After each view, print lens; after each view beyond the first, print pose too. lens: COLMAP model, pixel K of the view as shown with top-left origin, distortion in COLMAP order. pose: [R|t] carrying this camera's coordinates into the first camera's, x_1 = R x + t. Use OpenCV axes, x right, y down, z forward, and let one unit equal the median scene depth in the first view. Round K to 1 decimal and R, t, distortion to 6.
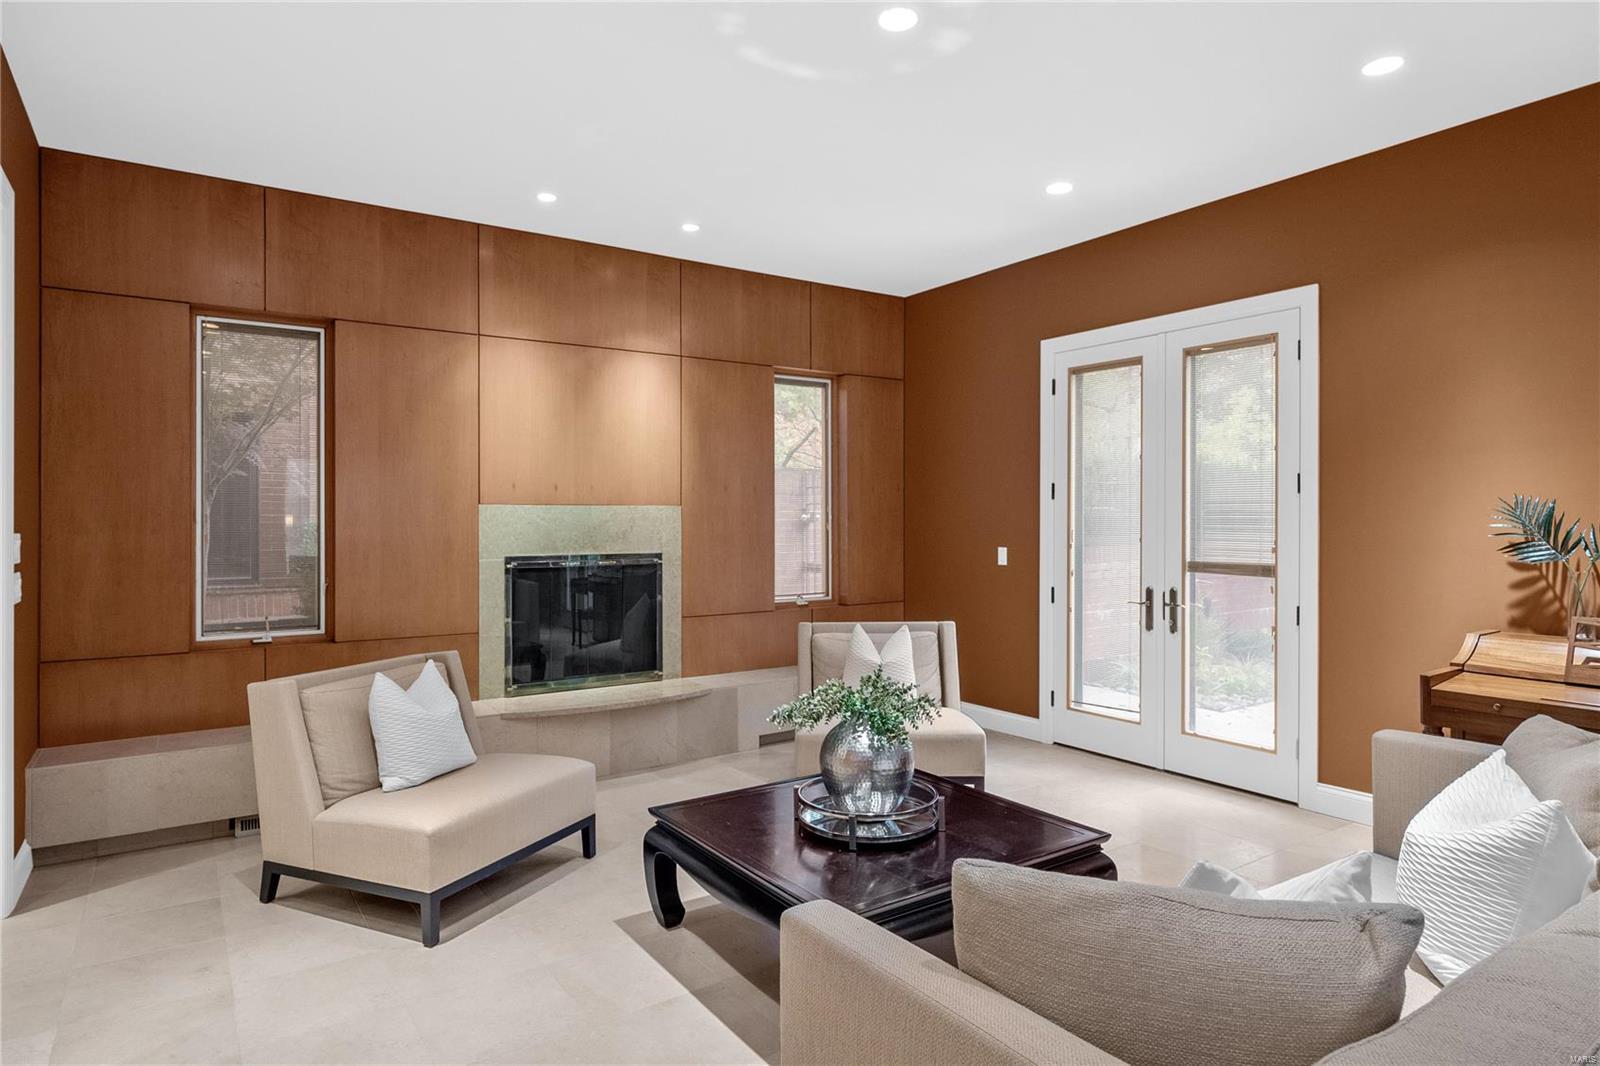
lens RADIAL K [[913.0, 0, 805.6], [0, 913.0, 526.2], [0, 0, 1]] dist [0.000011, 0.000202]
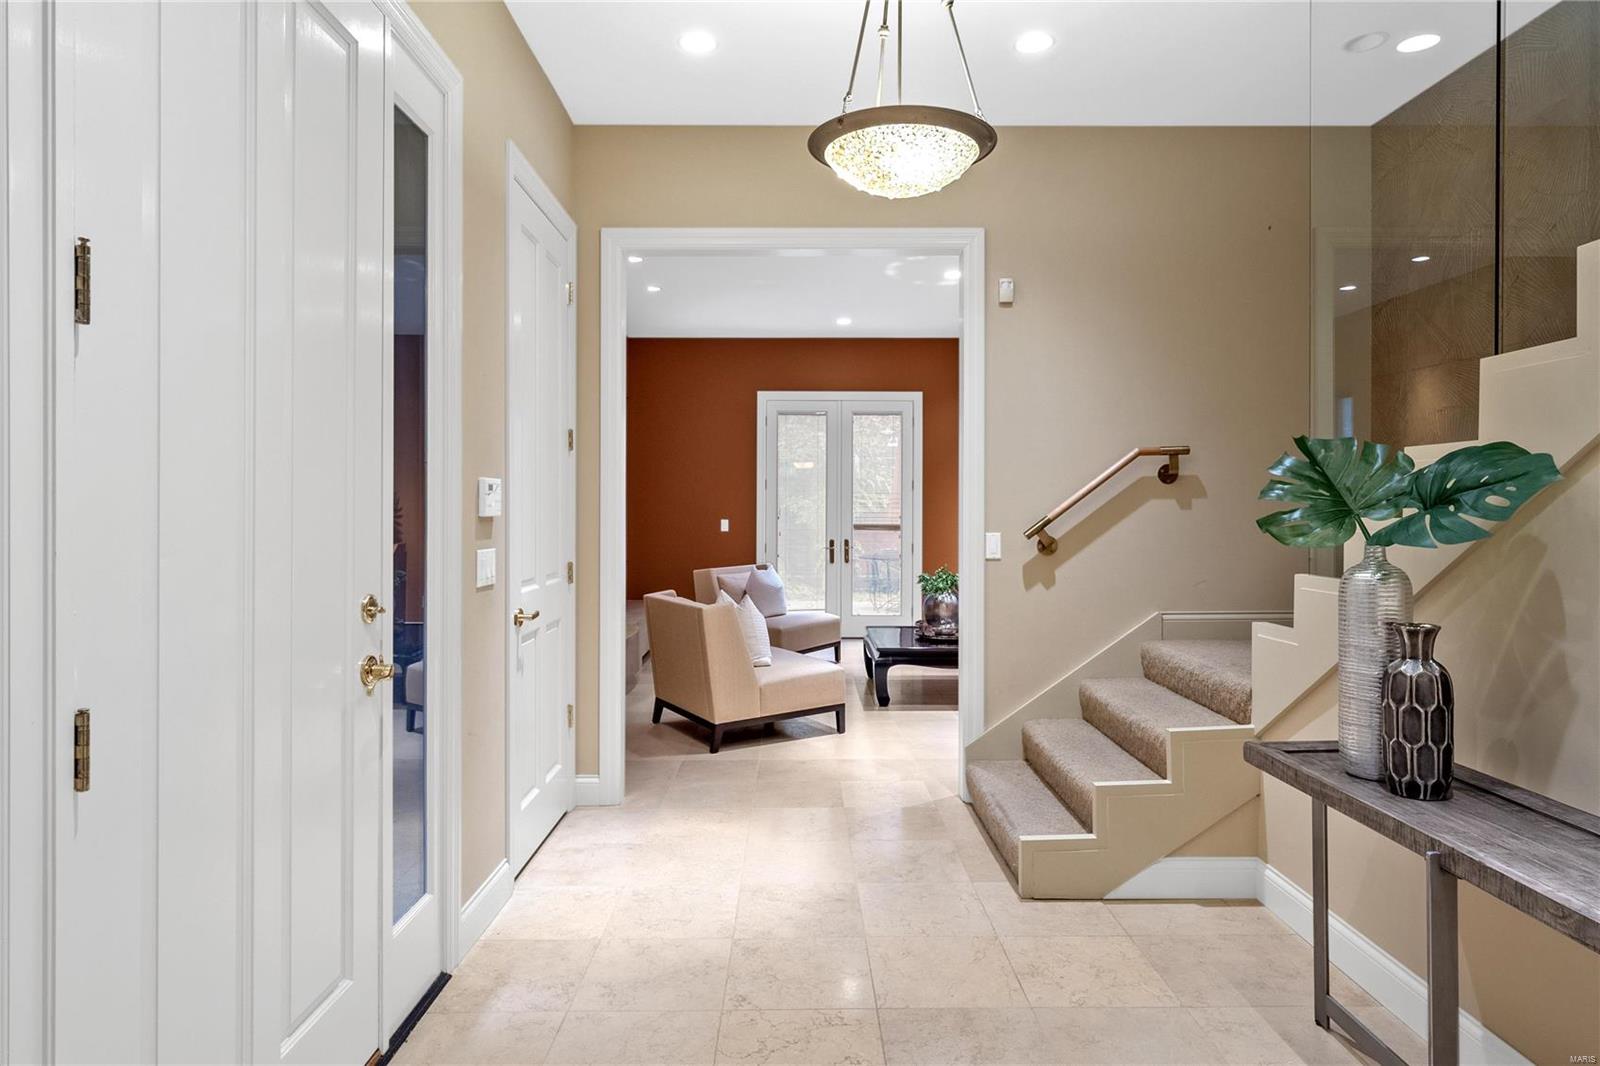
lens RADIAL K [[913.0, 0, 798.7], [0, 913.0, 528.5], [0, 0, 1]] dist [0.000011, 0.000202]
pose [[0.562631, -0.015043, 0.826571, -1.190635], [0.001652, 0.999853, 0.017072, 0.014569], [-0.826706, -0.008240, 0.562573, 0.033552]]
